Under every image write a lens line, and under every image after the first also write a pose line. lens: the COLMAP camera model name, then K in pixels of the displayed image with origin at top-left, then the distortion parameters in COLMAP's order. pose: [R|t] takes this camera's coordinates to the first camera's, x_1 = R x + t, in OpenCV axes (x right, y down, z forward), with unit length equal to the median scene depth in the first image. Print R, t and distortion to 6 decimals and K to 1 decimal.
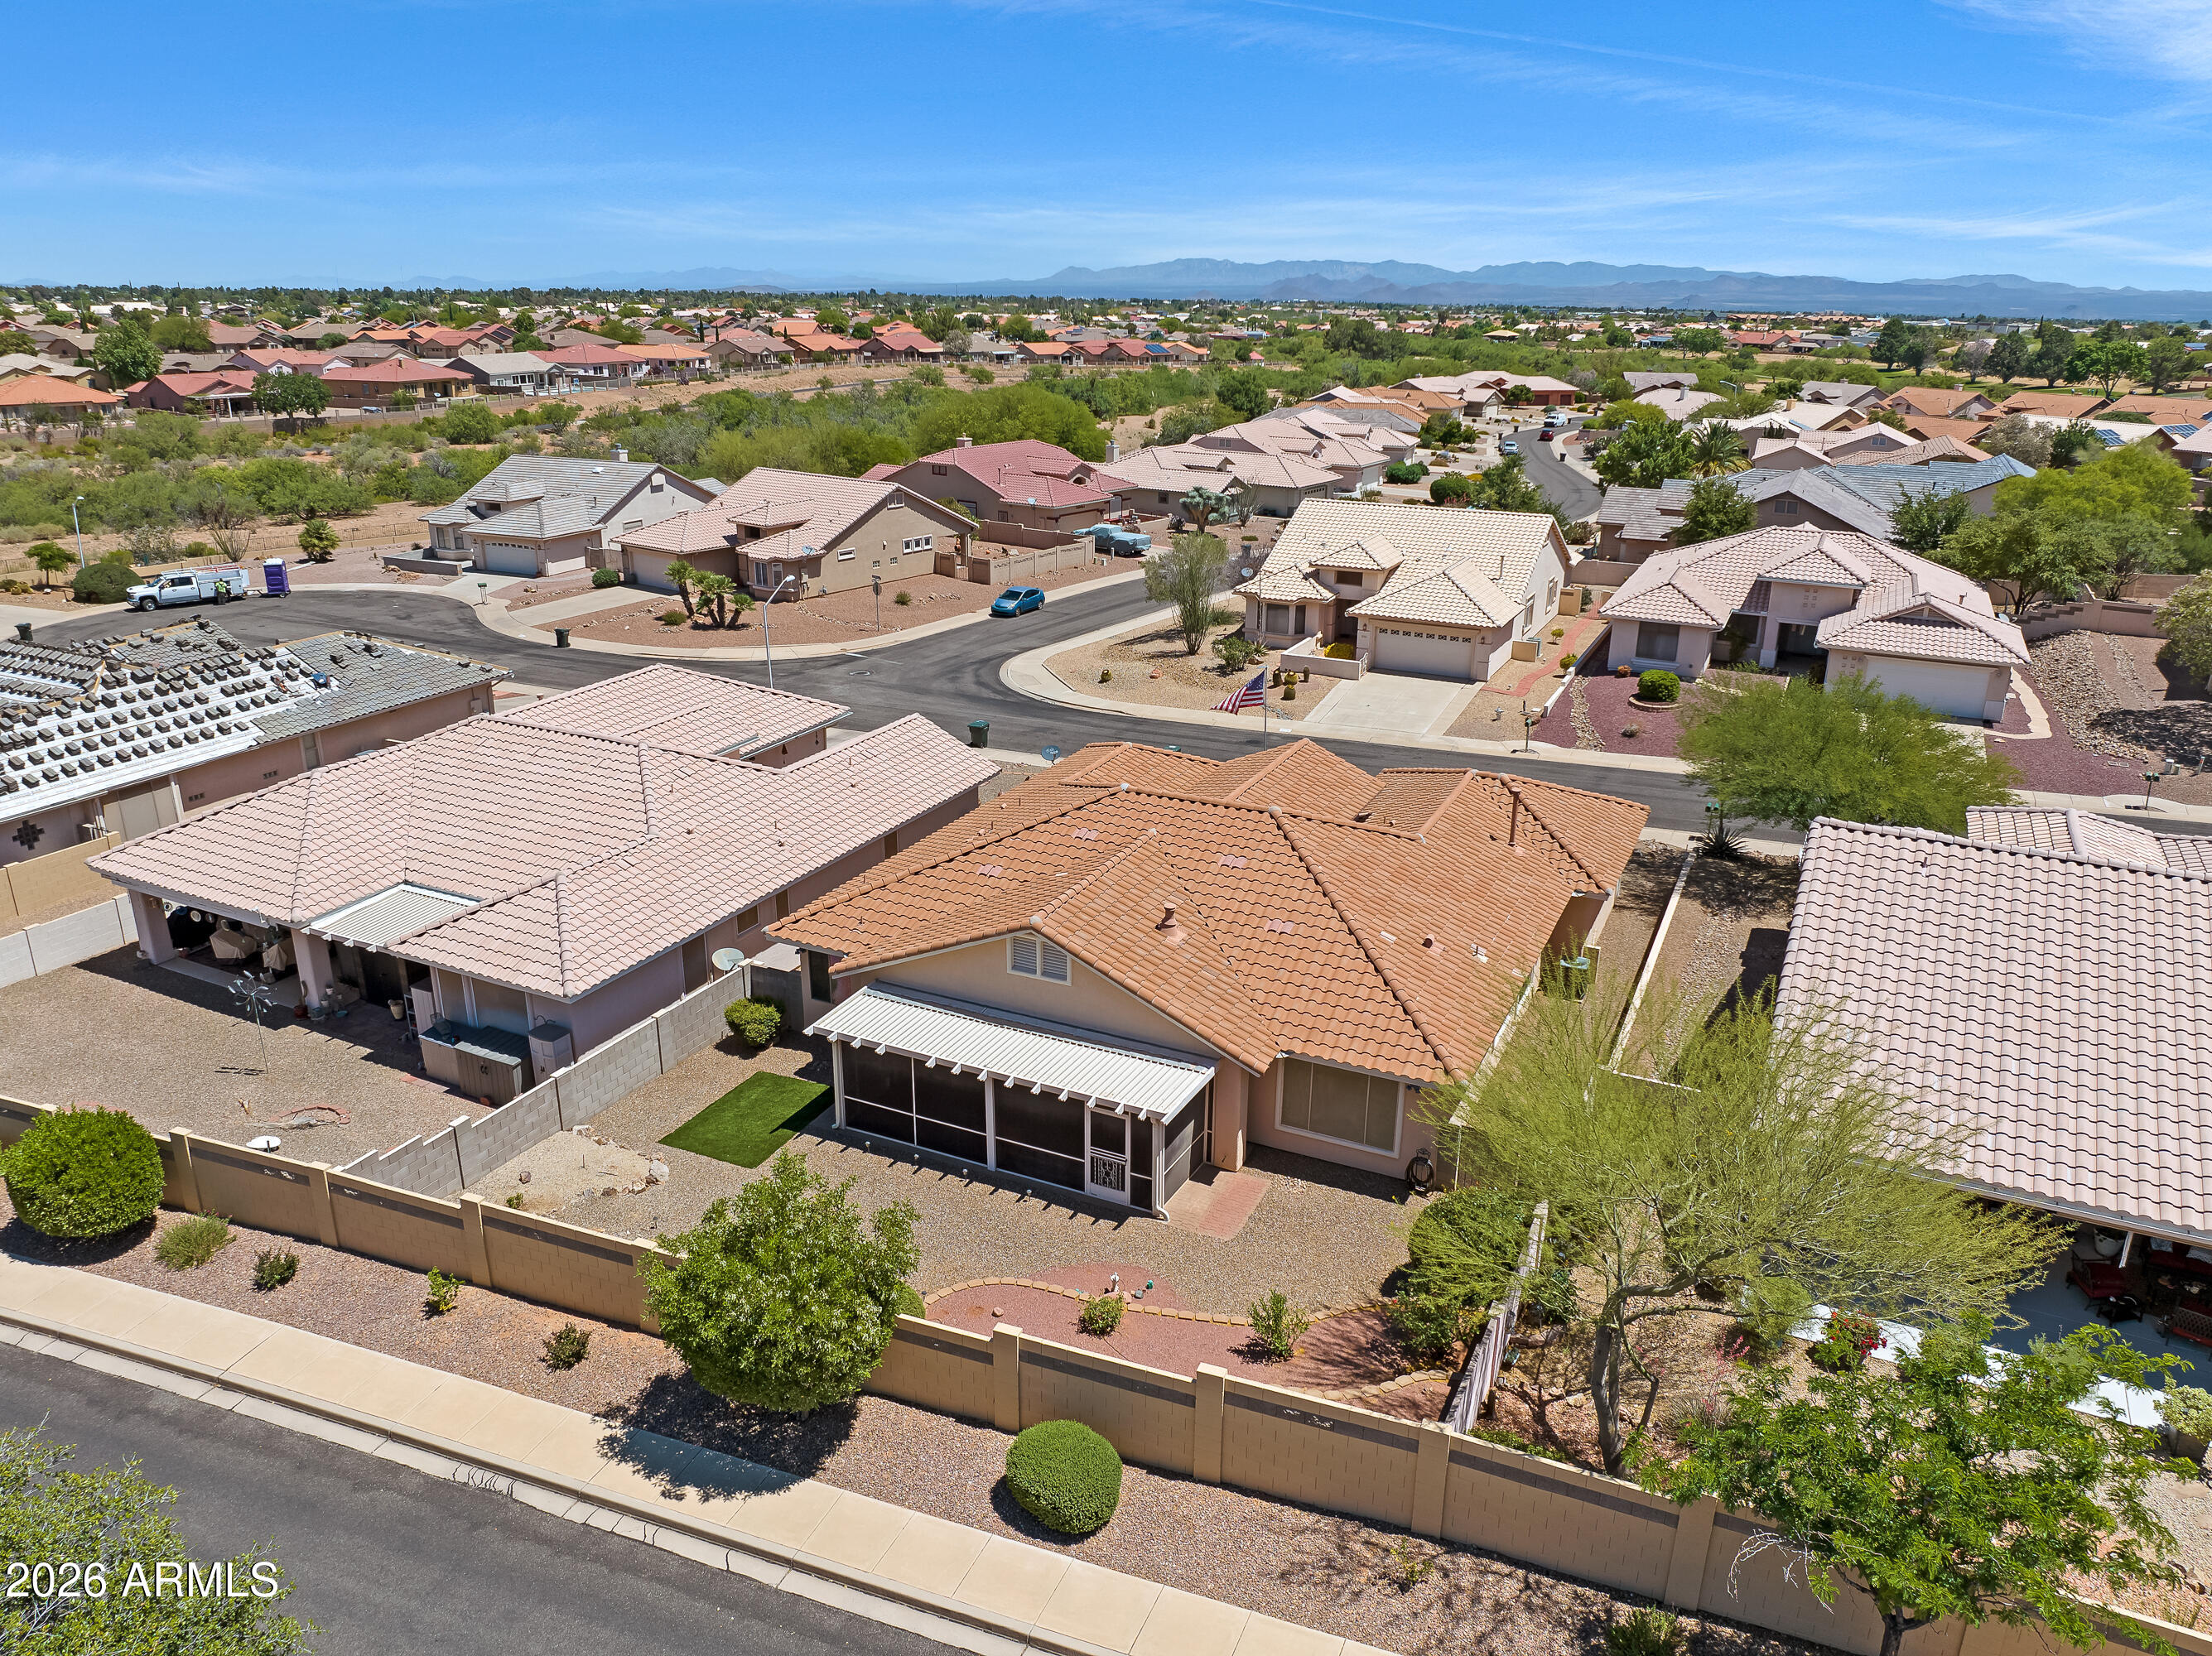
lens RADIAL K [[1552.3, 0, 1110.3], [0, 1552.3, 827.2], [0, 0, 1]] dist [-0.063147, 0.036523]
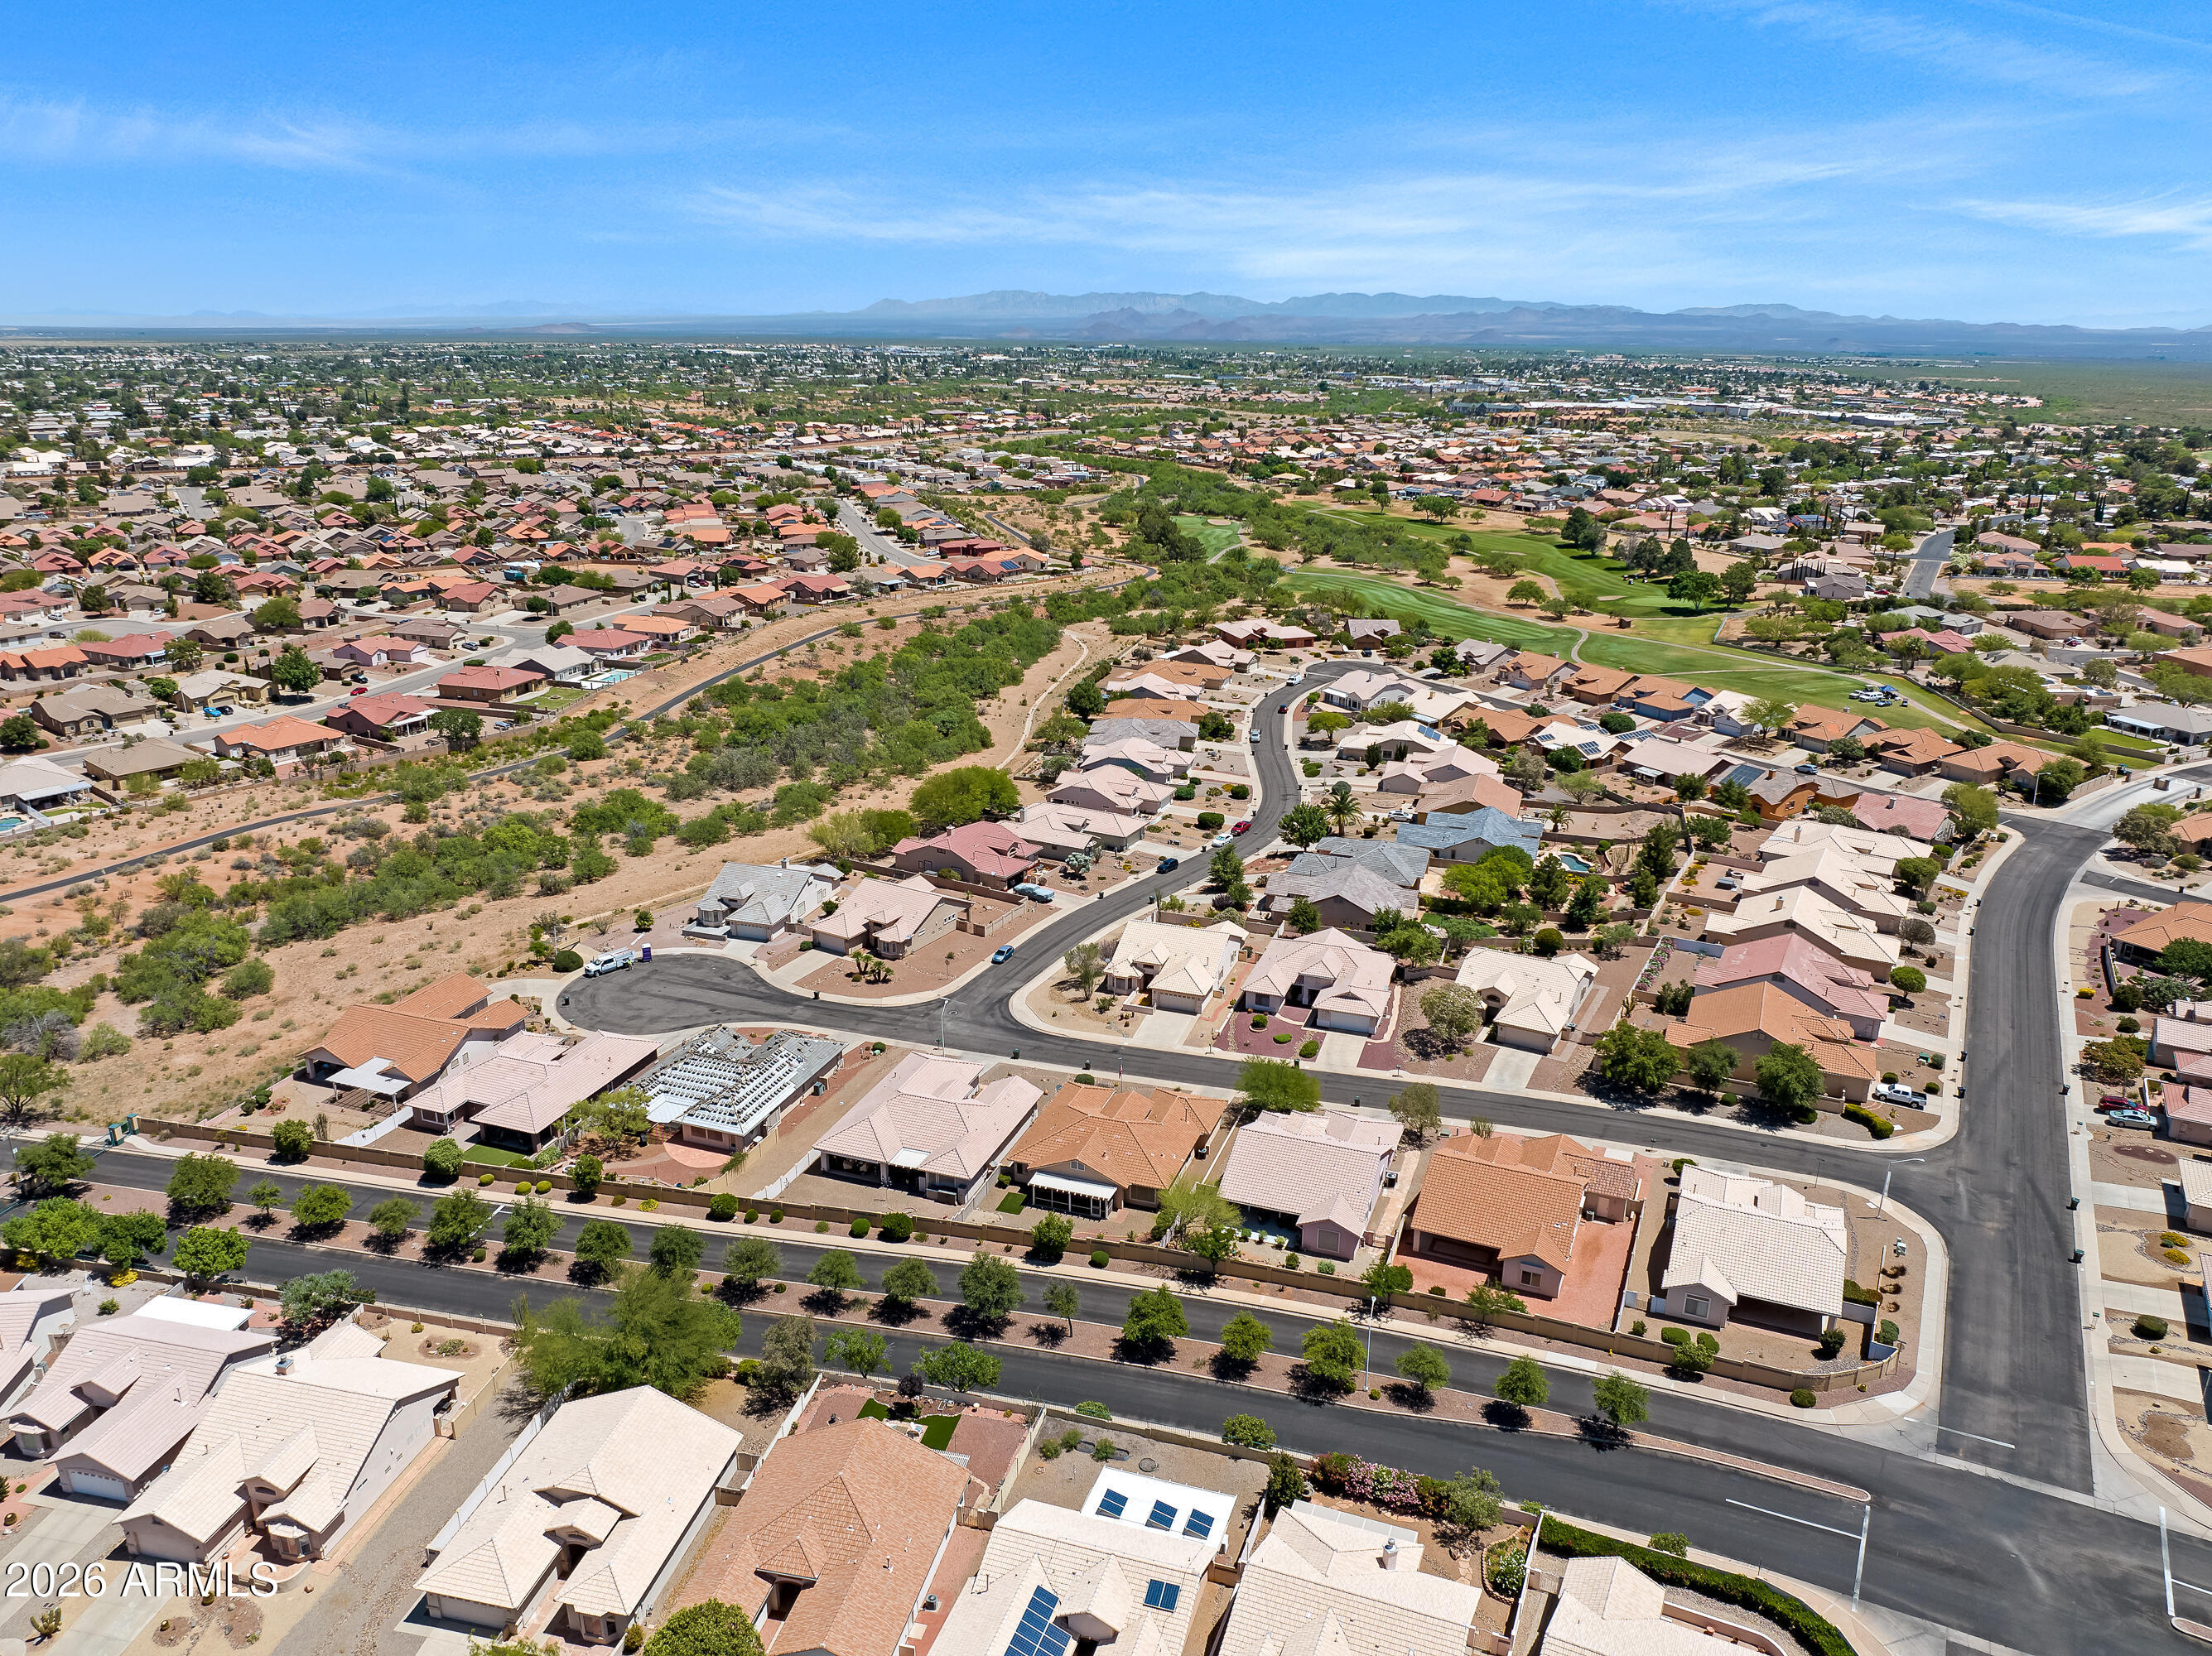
lens RADIAL K [[1552.3, 0, 1110.3], [0, 1552.3, 827.2], [0, 0, 1]] dist [-0.063147, 0.036523]
pose [[0.993557, -0.037846, 0.106831, -0.316181], [0.039709, 0.999093, -0.015367, -0.662438], [-0.106152, 0.019510, 0.994158, -2.826838]]
